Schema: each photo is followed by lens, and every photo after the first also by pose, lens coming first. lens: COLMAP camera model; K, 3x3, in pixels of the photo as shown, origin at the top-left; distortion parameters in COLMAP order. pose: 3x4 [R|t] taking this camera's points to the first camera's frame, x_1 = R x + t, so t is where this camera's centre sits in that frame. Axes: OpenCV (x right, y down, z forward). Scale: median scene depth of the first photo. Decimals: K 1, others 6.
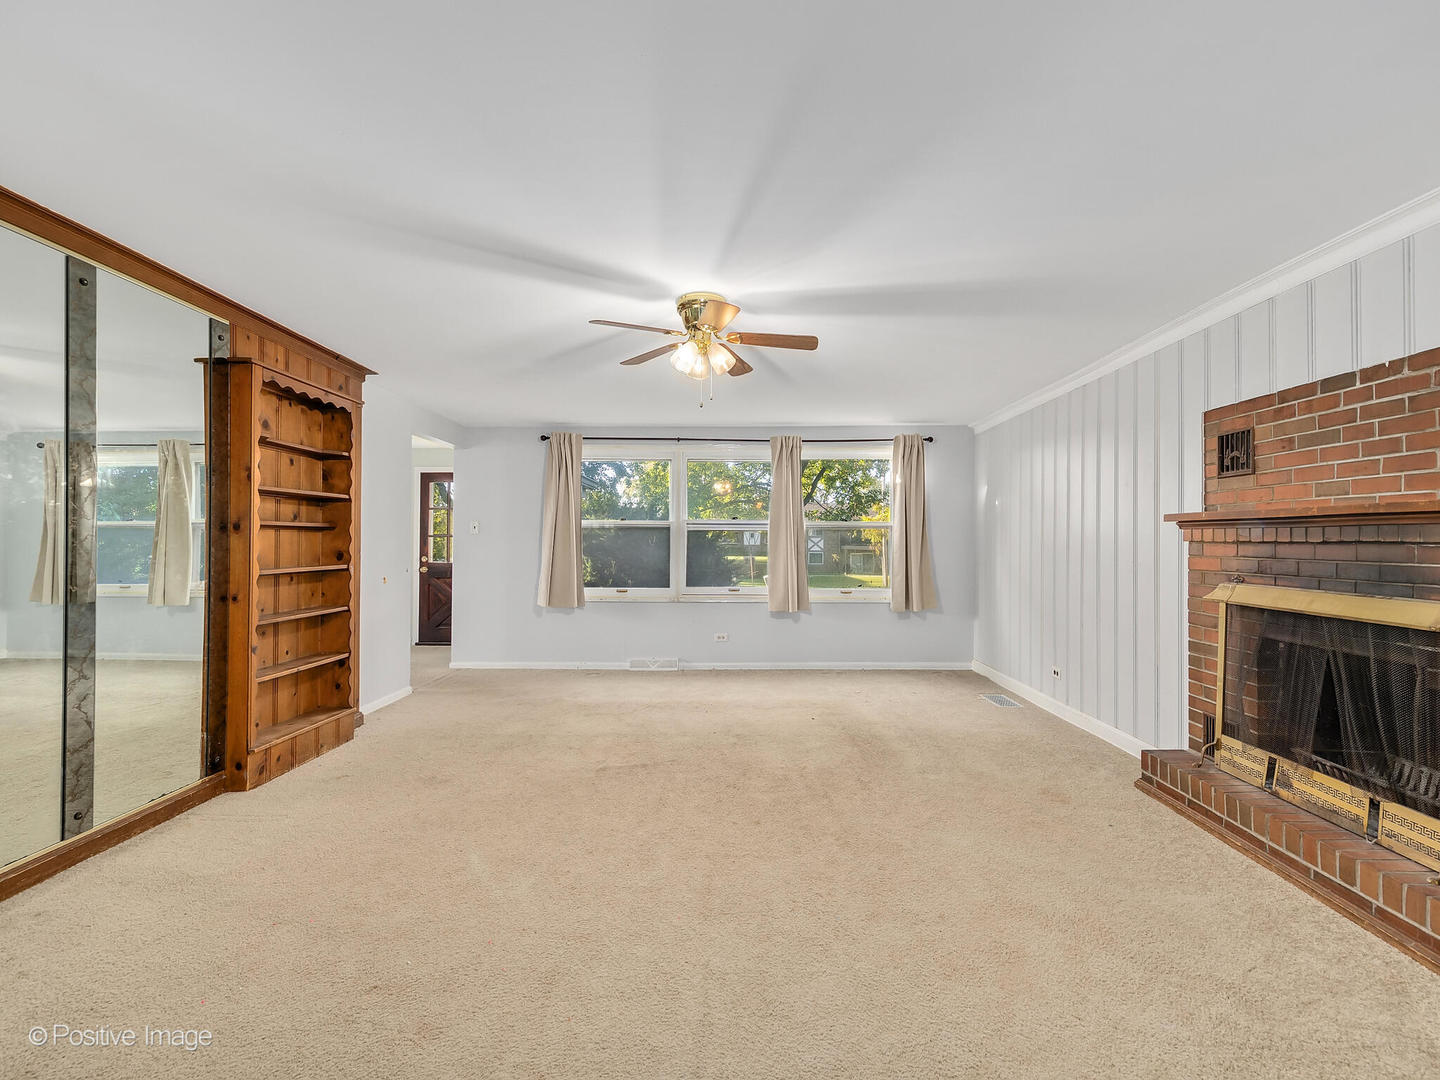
lens RADIAL K [[638.7, 0, 724.0], [0, 638.7, 544.8], [0, 0, 1]] dist [-0.000758, -0.000325]
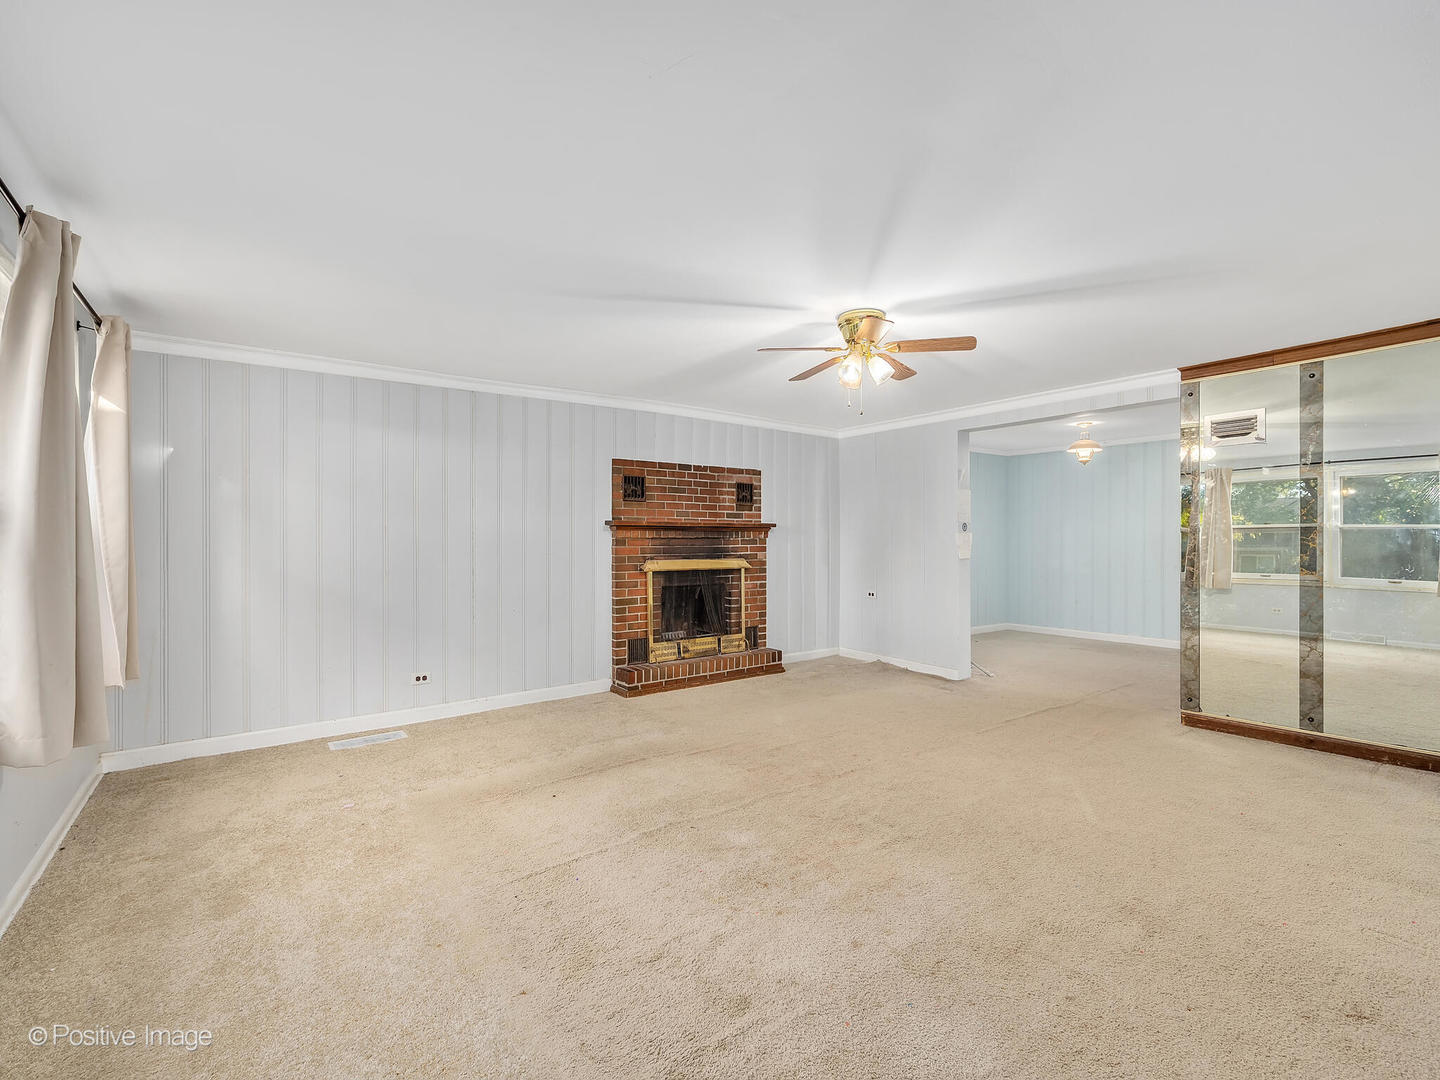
lens RADIAL K [[638.7, 0, 724.0], [0, 638.7, 544.8], [0, 0, 1]] dist [-0.000758, -0.000325]
pose [[-0.603583, -0.013566, 0.797185, -0.814943], [0.003526, 0.999800, 0.019684, -0.020811], [-0.797292, 0.014692, -0.603415, 1.982781]]
